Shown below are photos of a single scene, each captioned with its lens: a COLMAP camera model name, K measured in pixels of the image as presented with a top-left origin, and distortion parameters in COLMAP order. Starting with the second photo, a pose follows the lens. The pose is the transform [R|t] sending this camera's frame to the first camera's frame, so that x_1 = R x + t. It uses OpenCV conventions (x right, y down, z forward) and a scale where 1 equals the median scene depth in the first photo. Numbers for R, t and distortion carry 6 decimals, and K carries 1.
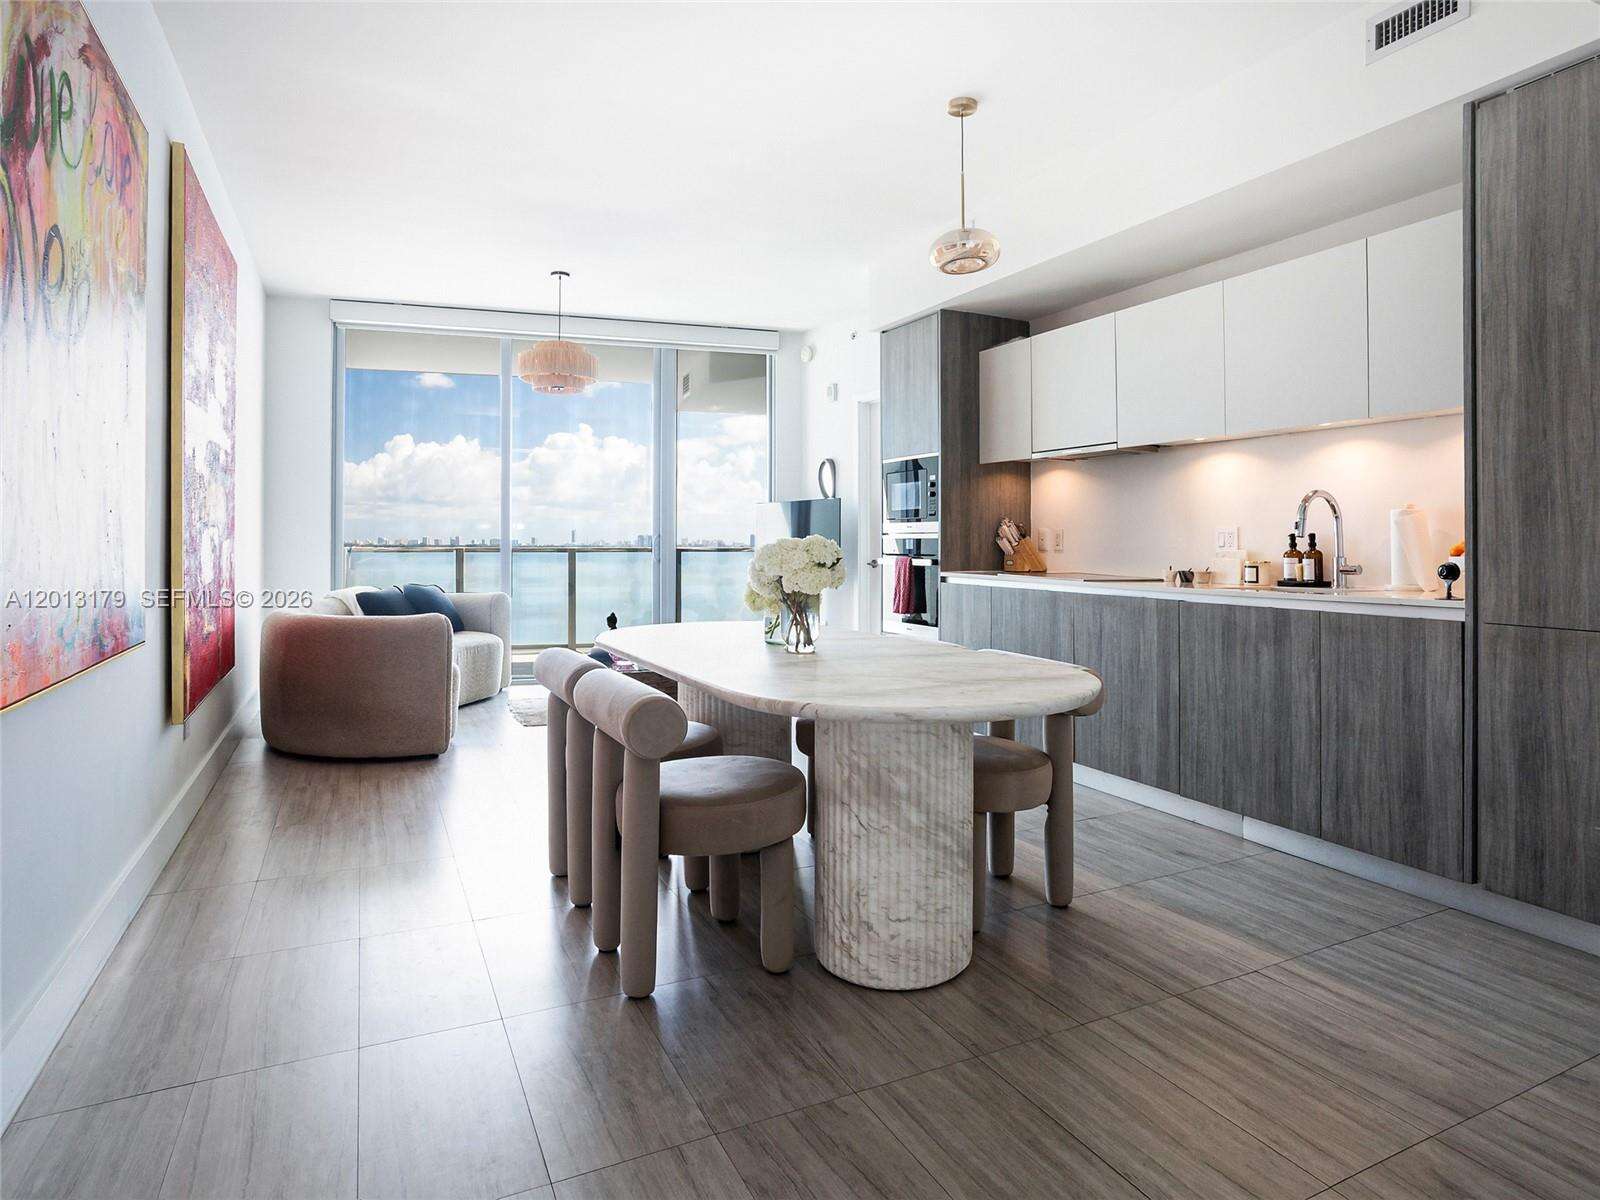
lens RADIAL K [[920.5, 0, 798.4], [0, 920.5, 526.0], [0, 0, 1]] dist [0.000094, 0.000418]
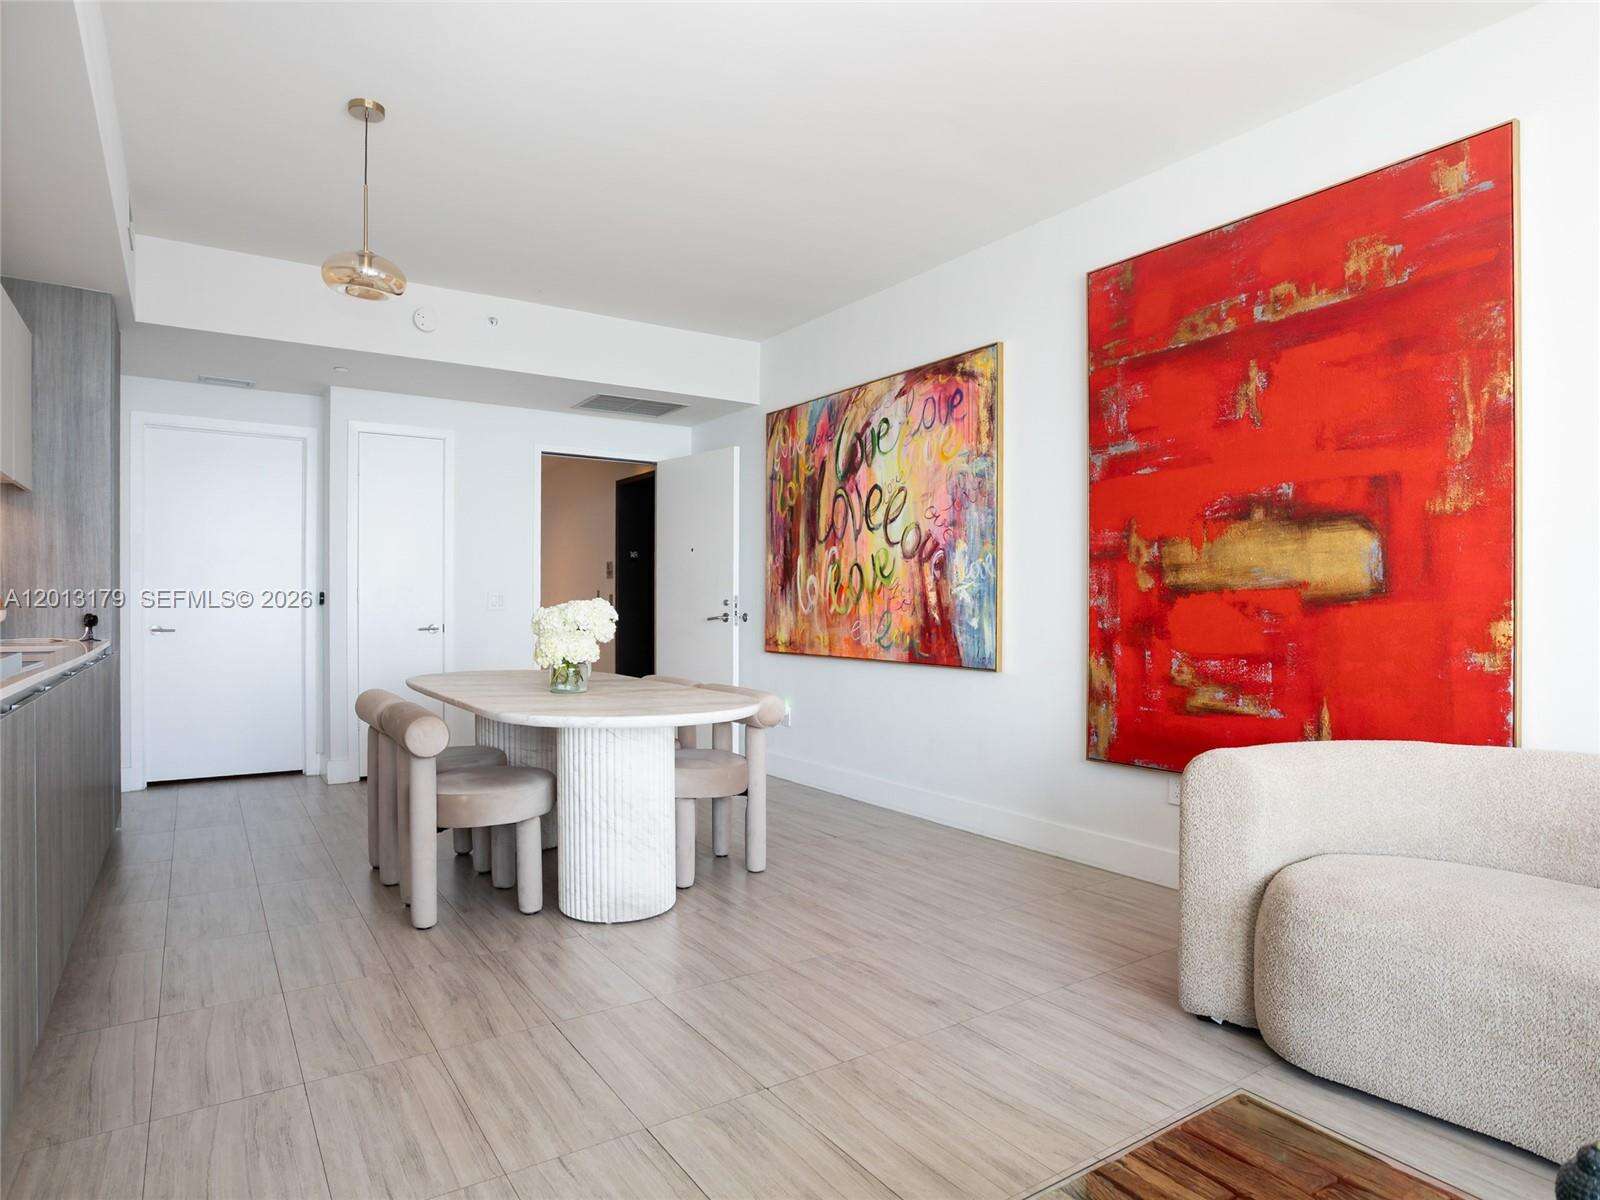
lens RADIAL K [[953.5, 0, 799.6], [0, 953.5, 621.5], [0, 0, 1]] dist [-0.035478, 0.000433]
pose [[-0.988772, -0.007855, -0.149226, -0.101889], [-0.007577, 0.999968, -0.002430, 0.032914], [0.149240, -0.001272, -0.988800, 1.839585]]
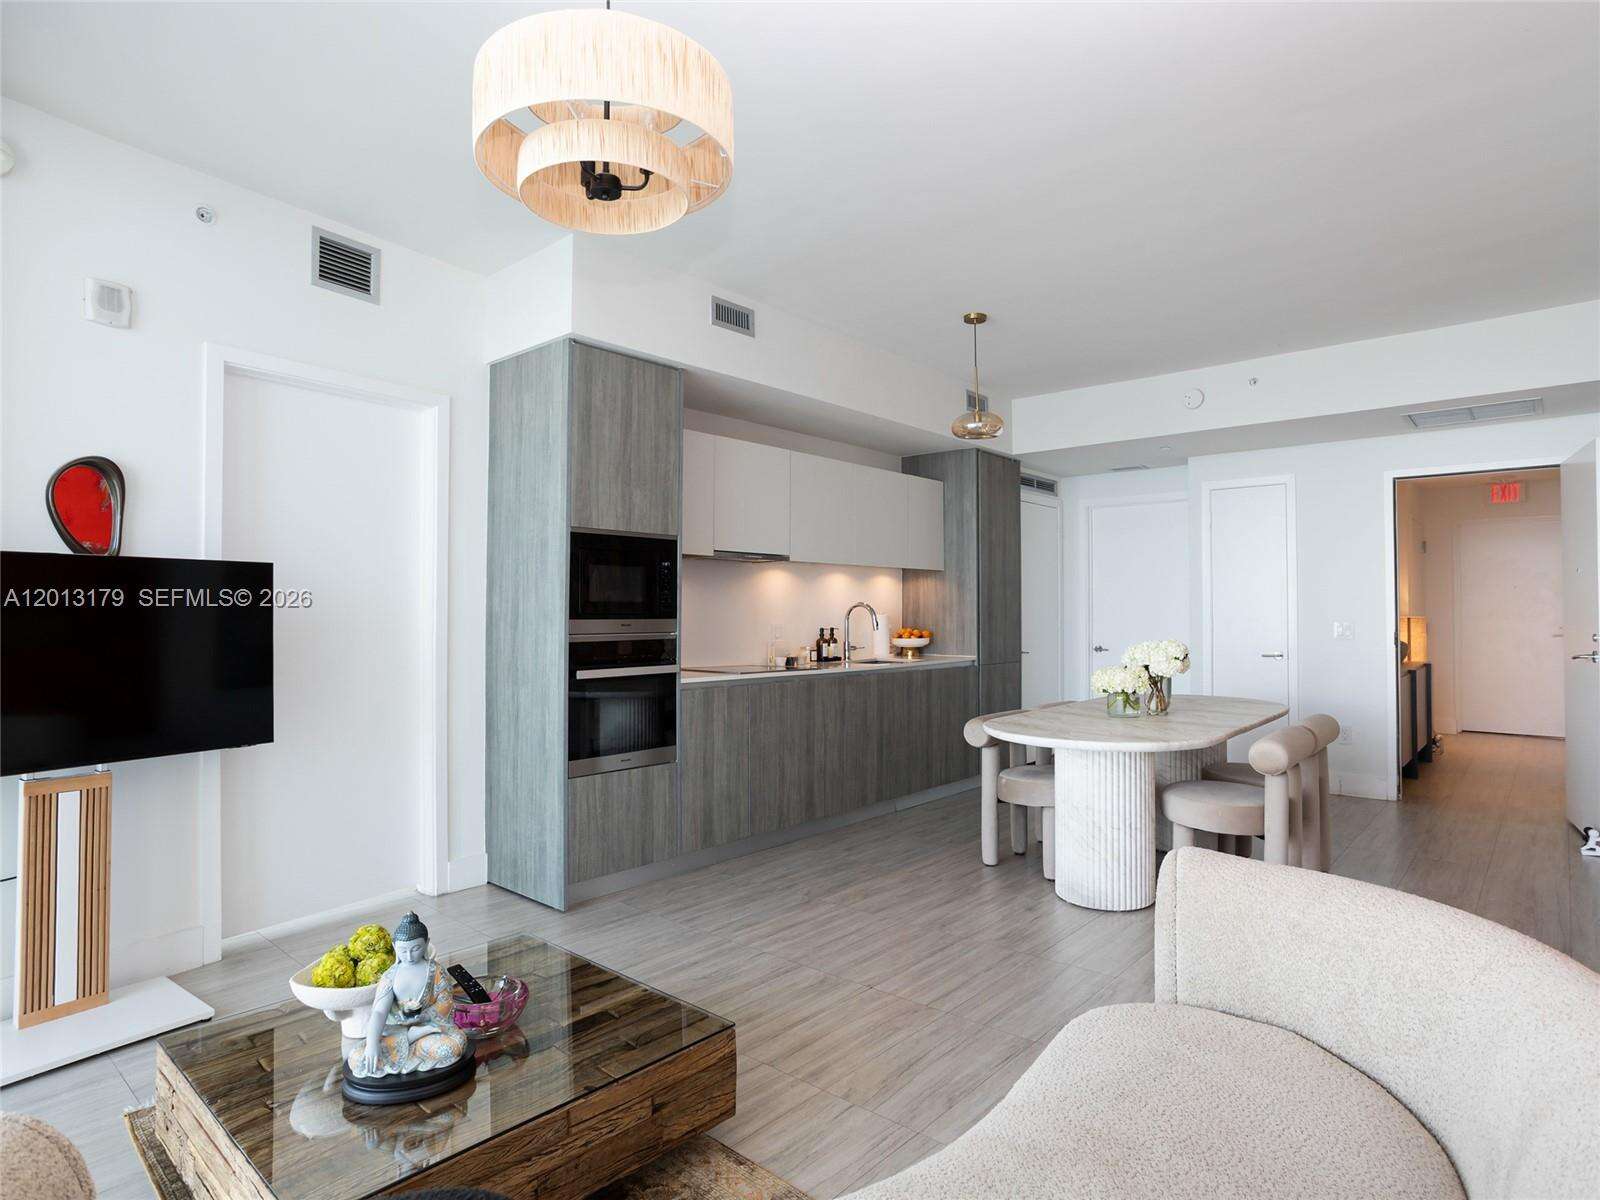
lens RADIAL K [[890.8, 0, 800.0], [0, 890.8, 600.0], [0, 0, 1]] dist [-0.029717, -0.000043]
pose [[-0.395117, 0.007557, 0.918600, -0.852759], [-0.017803, 0.999715, -0.015882, -0.014064], [-0.918458, -0.022629, -0.394870, 1.649021]]
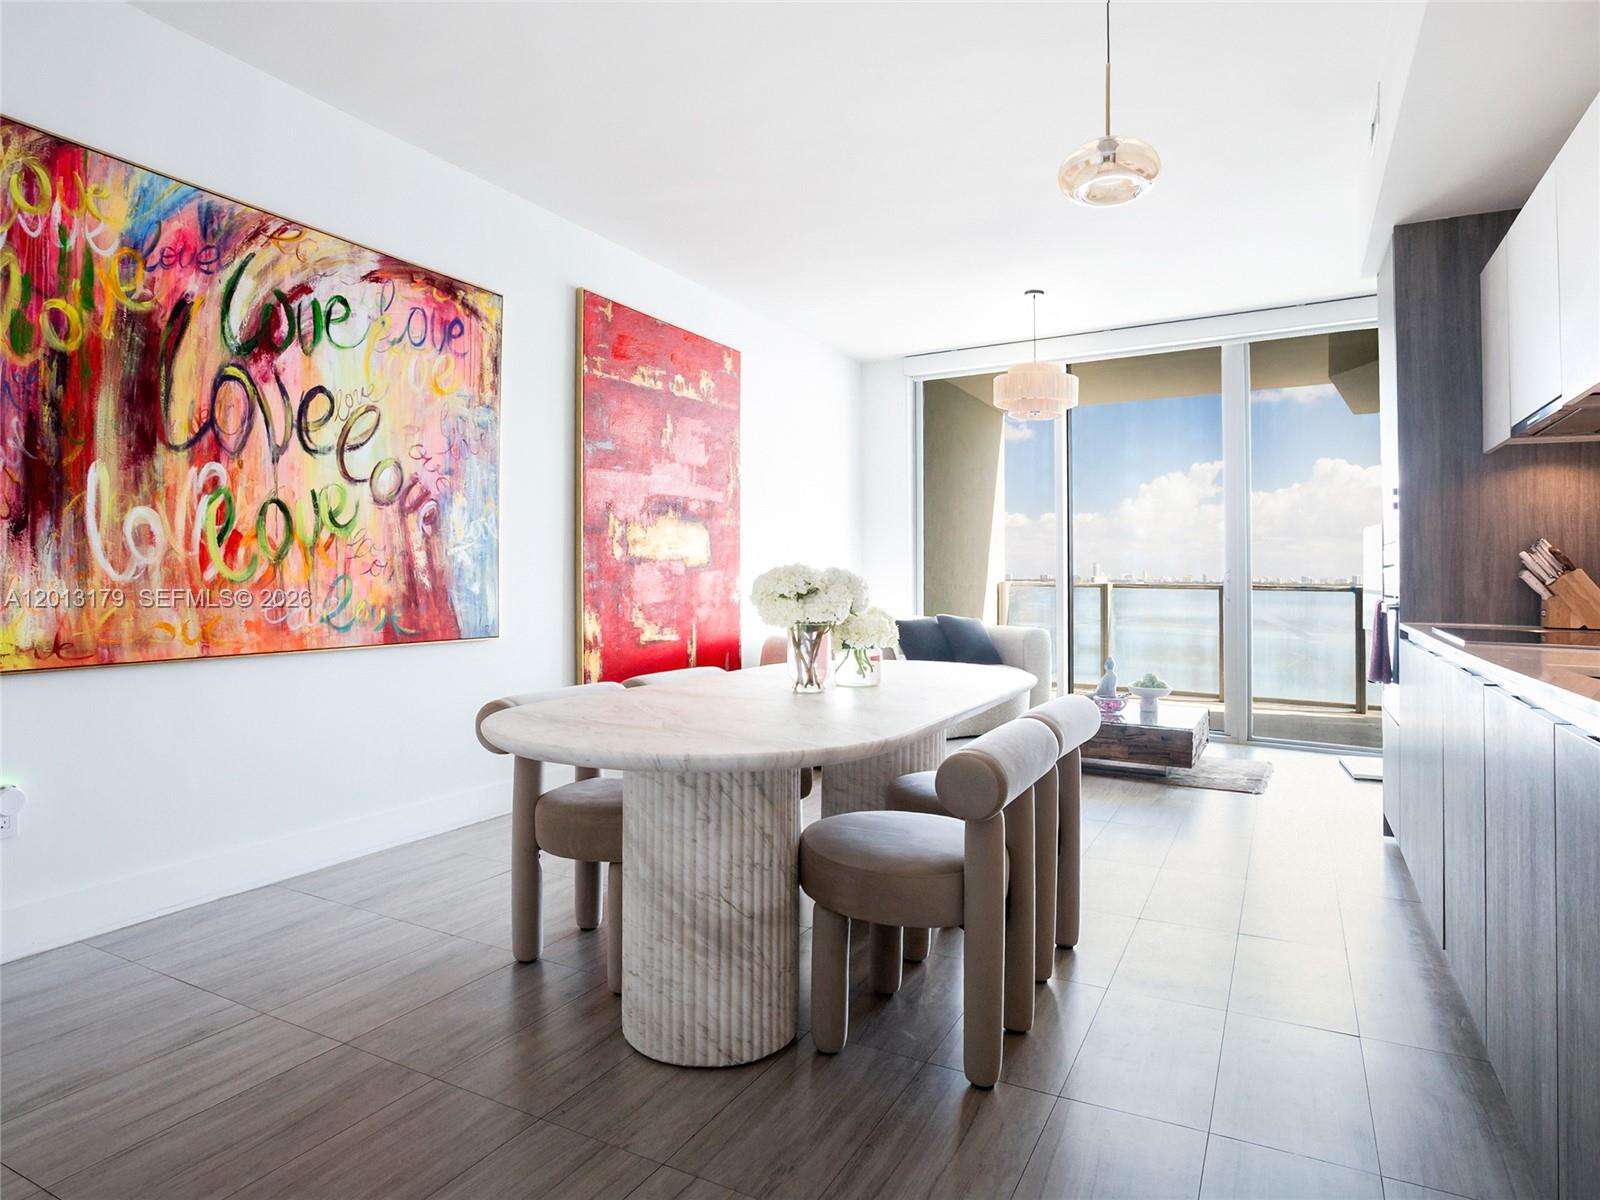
lens RADIAL K [[962.8, 0, 798.2], [0, 962.8, 544.1], [0, 0, 1]] dist [-0.001548, 0.001271]
pose [[0.606278, -0.022358, -0.794938, 0.592874], [0.006732, 0.999713, -0.022983, 0.007800], [0.795224, 0.008583, 0.606255, 0.315911]]
